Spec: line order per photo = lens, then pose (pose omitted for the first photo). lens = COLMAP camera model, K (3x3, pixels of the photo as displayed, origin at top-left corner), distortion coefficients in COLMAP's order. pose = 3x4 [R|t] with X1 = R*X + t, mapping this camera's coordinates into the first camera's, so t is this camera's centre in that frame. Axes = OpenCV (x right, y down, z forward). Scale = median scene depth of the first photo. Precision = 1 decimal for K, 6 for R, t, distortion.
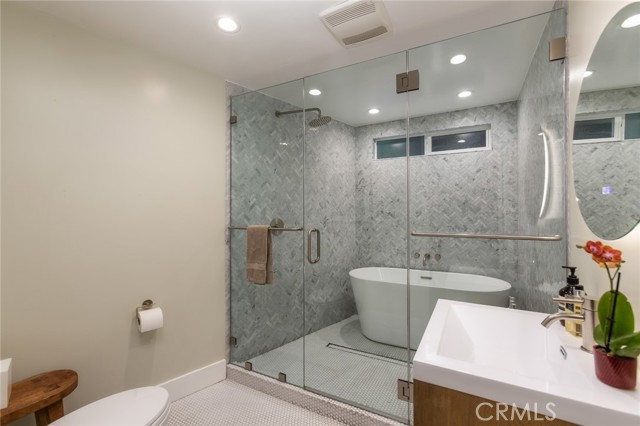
lens RADIAL K [[294.0, 0, 317.7], [0, 294.0, 214.6], [0, 0, 1]] dist [-0.003456, 0.006510]
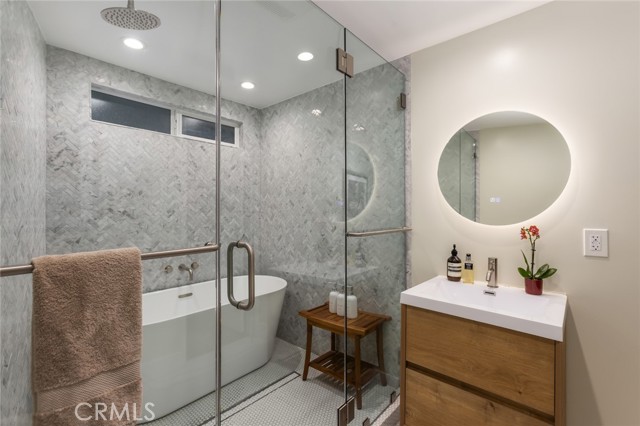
lens RADIAL K [[294.0, 0, 320.1], [0, 294.0, 211.7], [0, 0, 1]] dist [-0.003456, 0.006510]
pose [[0.219372, 0.000982, 0.975641, -0.303746], [0.007842, 0.999965, -0.002770, -0.000798], [-0.975610, 0.008259, 0.219357, 0.477651]]
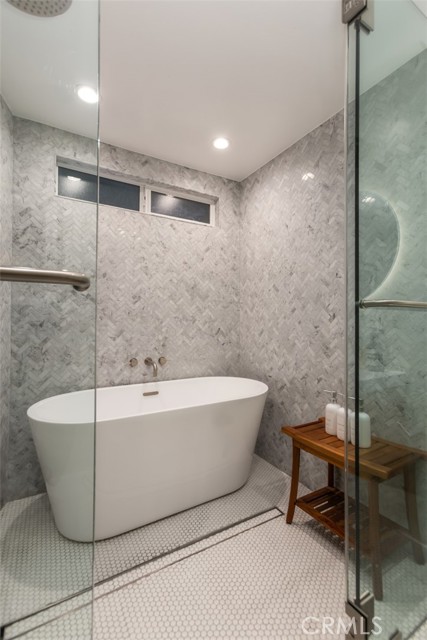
lens RADIAL K [[294.0, 0, 221.3], [0, 294.0, 317.9], [0, 0, 1]] dist [-0.003456, 0.006510]
pose [[0.501903, 0.015111, 0.864792, -0.133996], [-0.001136, 0.999858, -0.016811, 0.051768], [-0.864923, 0.007455, 0.501849, 0.514018]]
